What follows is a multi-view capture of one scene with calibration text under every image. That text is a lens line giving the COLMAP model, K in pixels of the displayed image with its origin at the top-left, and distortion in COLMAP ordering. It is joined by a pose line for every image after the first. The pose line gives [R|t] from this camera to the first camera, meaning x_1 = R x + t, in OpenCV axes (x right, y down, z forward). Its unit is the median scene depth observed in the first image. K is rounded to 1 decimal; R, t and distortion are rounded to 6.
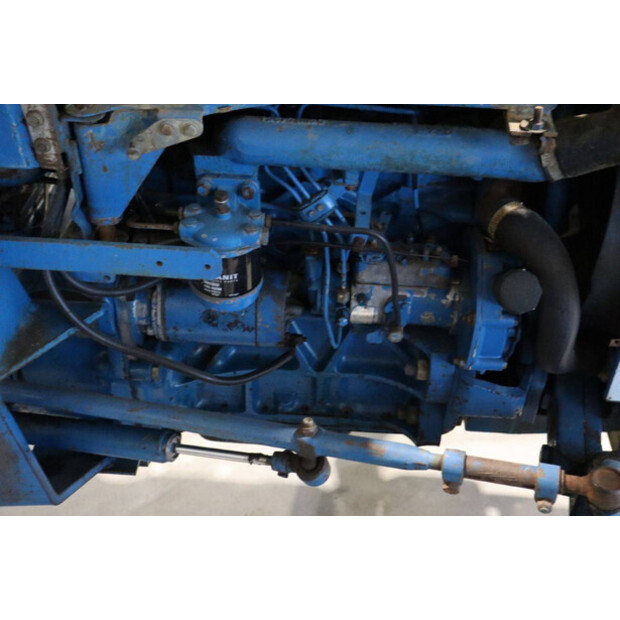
lens RADIAL K [[750.7, 0, 309.5], [0, 750.7, 311.7], [0, 0, 1]] dist [0.000726, 0.000000]
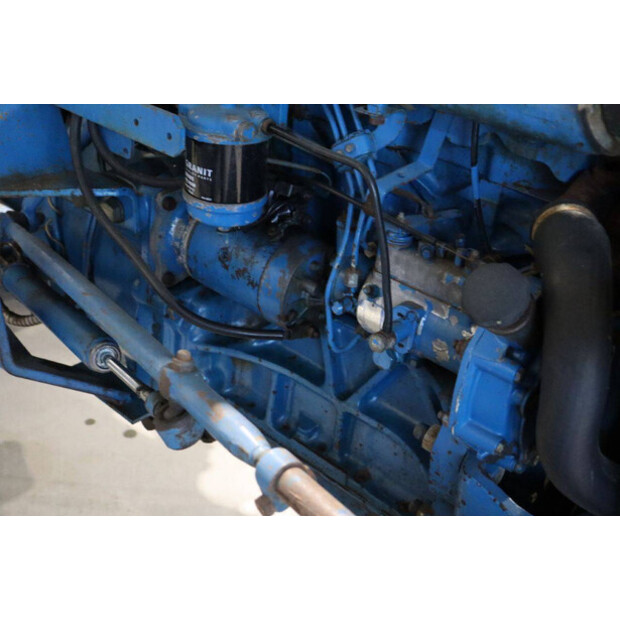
lens RADIAL K [[750.7, 0, 311.7], [0, 750.7, 307.8], [0, 0, 1]] dist [0.000726, 0.000000]
pose [[0.782063, 0.347861, -0.517078, 0.432609], [-0.464672, 0.878388, -0.111870, 0.114348], [0.415280, 0.327761, 0.848596, 0.329280]]
